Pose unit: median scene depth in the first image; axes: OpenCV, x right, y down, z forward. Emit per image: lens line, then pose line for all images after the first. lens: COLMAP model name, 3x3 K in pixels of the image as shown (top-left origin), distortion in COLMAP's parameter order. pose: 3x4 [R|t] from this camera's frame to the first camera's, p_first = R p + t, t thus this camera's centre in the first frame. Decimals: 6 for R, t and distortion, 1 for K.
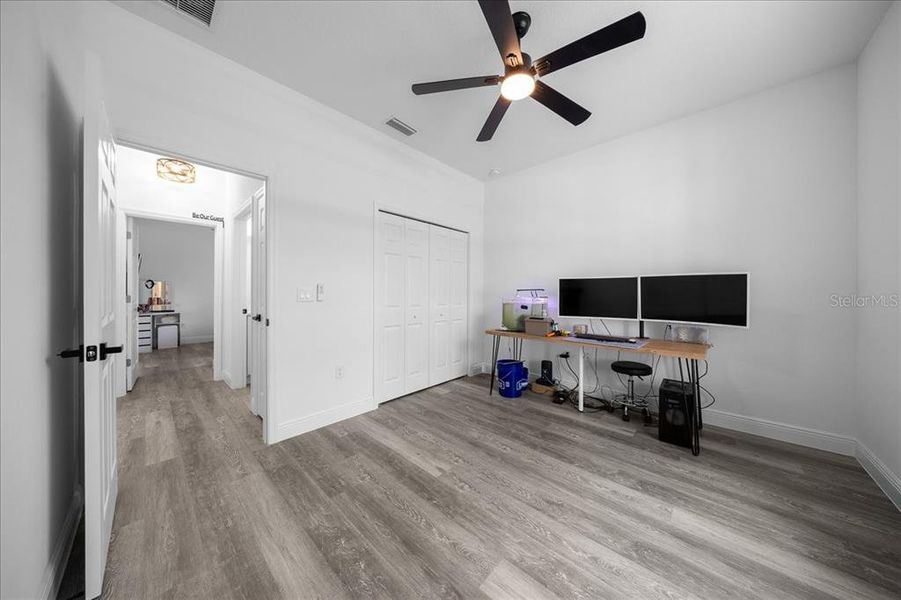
lens RADIAL K [[288.1, 0, 452.0], [0, 288.1, 293.7], [0, 0, 1]] dist [-0.001003, -0.000056]
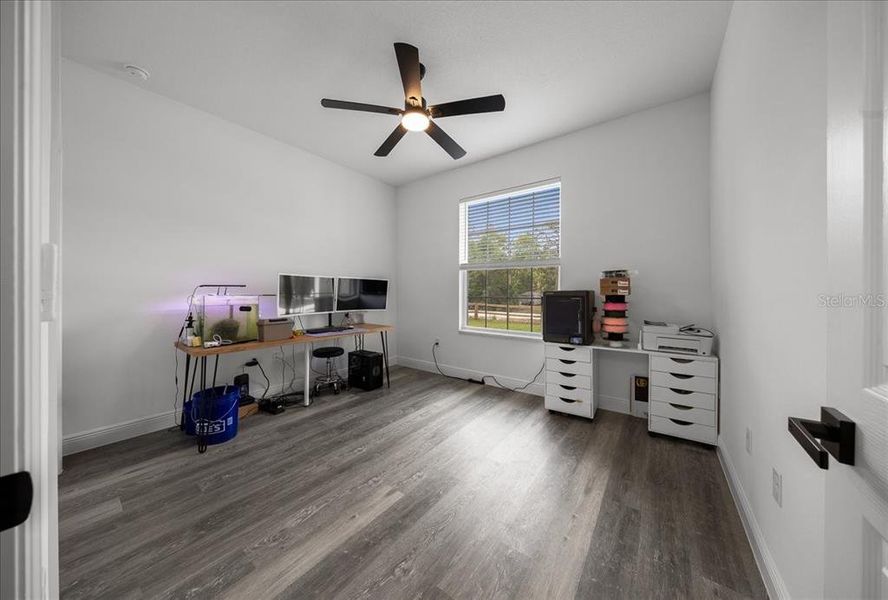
lens RADIAL K [[287.1, 0, 442.3], [0, 287.1, 293.8], [0, 0, 1]] dist [-0.000360, -0.000063]
pose [[-0.103673, -0.009094, 0.994570, -0.725692], [-0.004330, 0.999953, 0.008692, -0.002613], [-0.994602, -0.003406, -0.103707, 0.738596]]
